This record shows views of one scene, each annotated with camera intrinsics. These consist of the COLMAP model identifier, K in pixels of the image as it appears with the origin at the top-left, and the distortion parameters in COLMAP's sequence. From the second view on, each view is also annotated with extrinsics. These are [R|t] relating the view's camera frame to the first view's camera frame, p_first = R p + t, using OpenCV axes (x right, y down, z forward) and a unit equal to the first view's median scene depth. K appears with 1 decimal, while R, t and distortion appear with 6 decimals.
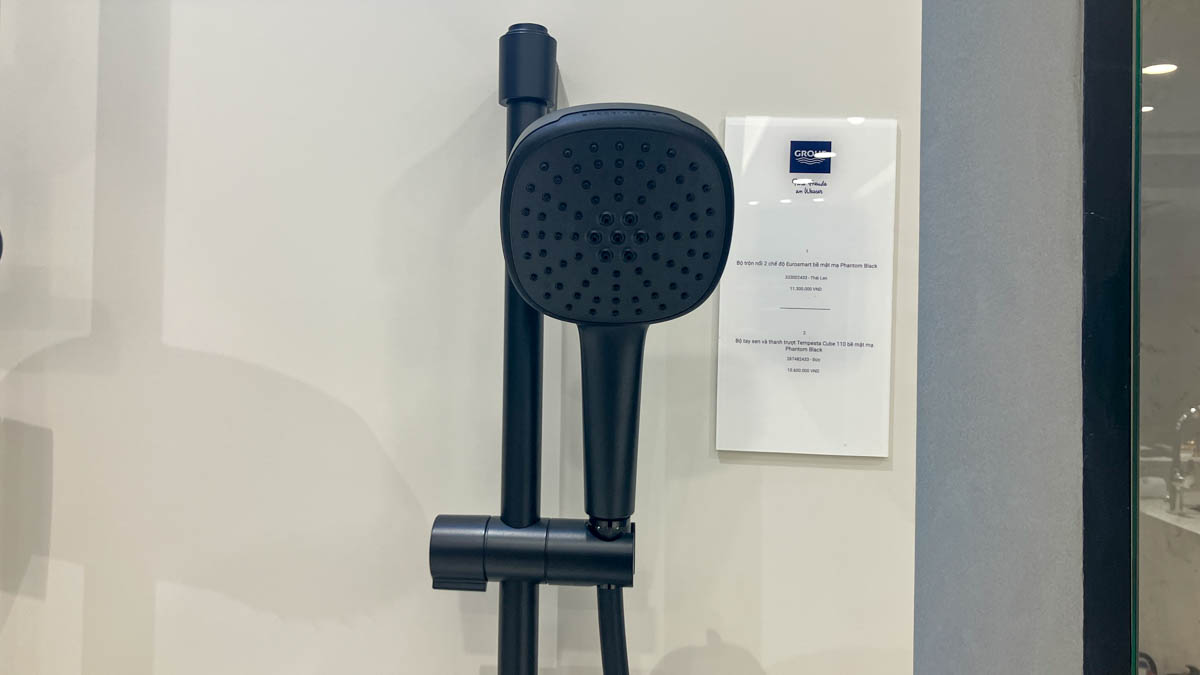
lens RADIAL K [[999.6, 0, 591.7], [0, 999.6, 337.9], [0, 0, 1]] dist [0.037197, -0.004564]
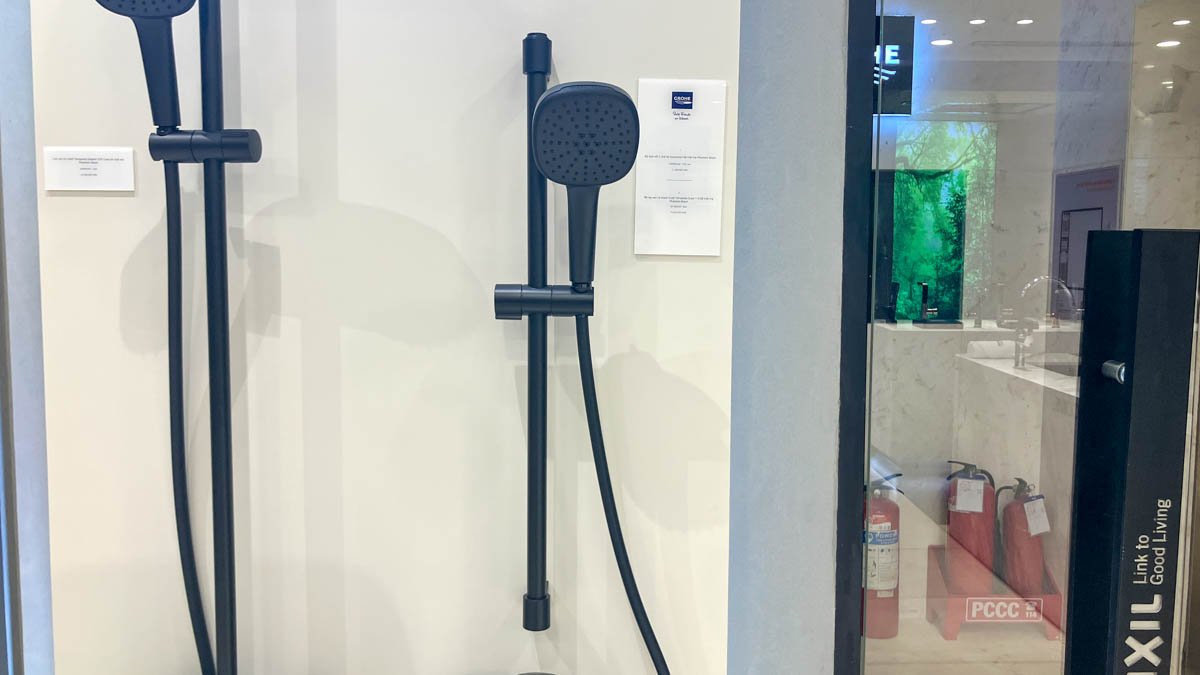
lens RADIAL K [[976.8, 0, 600.0], [0, 976.8, 337.5], [0, 0, 1]] dist [0.025584, -0.011130]
pose [[0.997315, -0.014618, 0.071759, -0.085966], [0.007202, 0.994704, 0.102530, 0.083585], [-0.072878, -0.101737, 0.992138, -0.957600]]
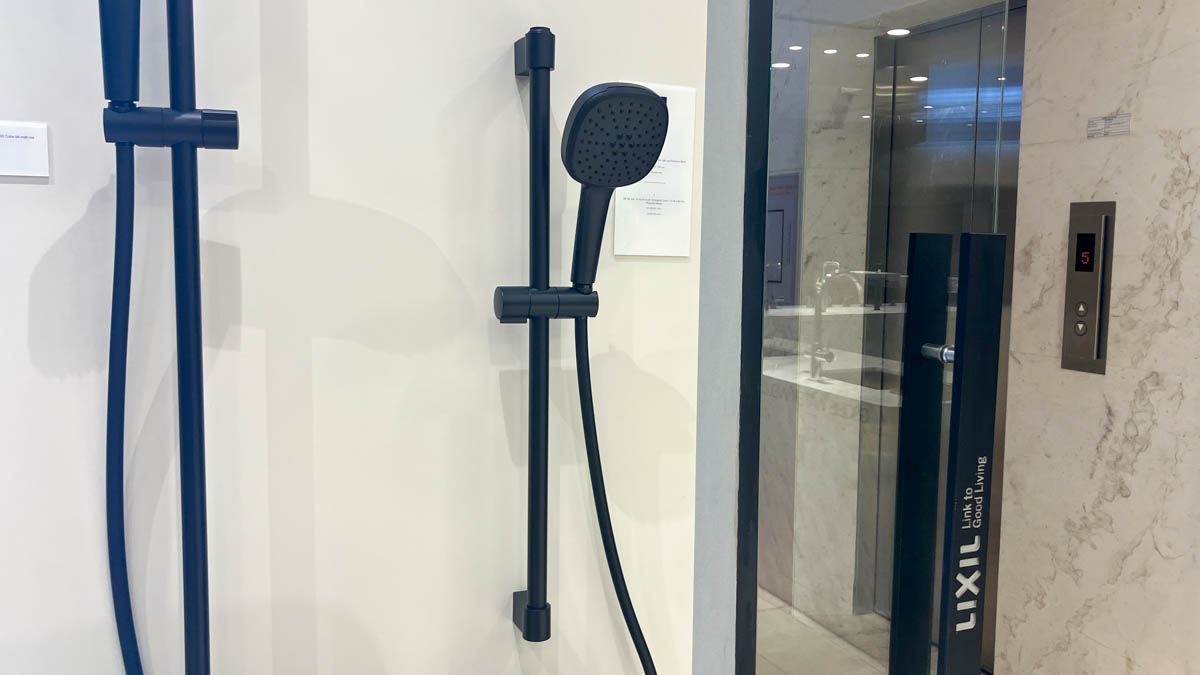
lens RADIAL K [[976.8, 0, 600.0], [0, 976.8, 337.5], [0, 0, 1]] dist [0.025584, -0.011130]
pose [[0.894225, -0.047211, 0.445121, -0.811078], [-0.002934, 0.993783, 0.111298, 0.064685], [-0.447609, -0.100831, 0.888527, -0.750982]]
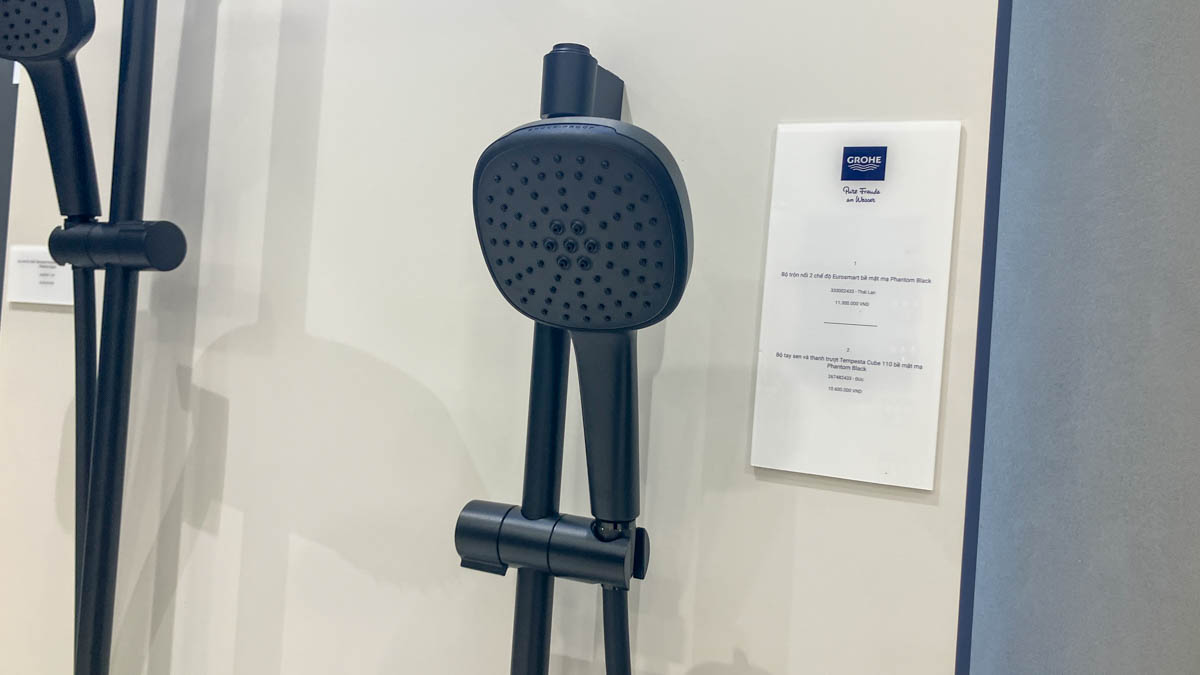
lens RADIAL K [[999.6, 0, 591.7], [0, 999.6, 337.9], [0, 0, 1]] dist [0.037197, -0.004564]
pose [[0.926858, 0.044436, -0.372773, 0.362042], [-0.048262, 0.998834, -0.000933, -0.004121], [0.372297, 0.018855, 0.927922, 0.036601]]
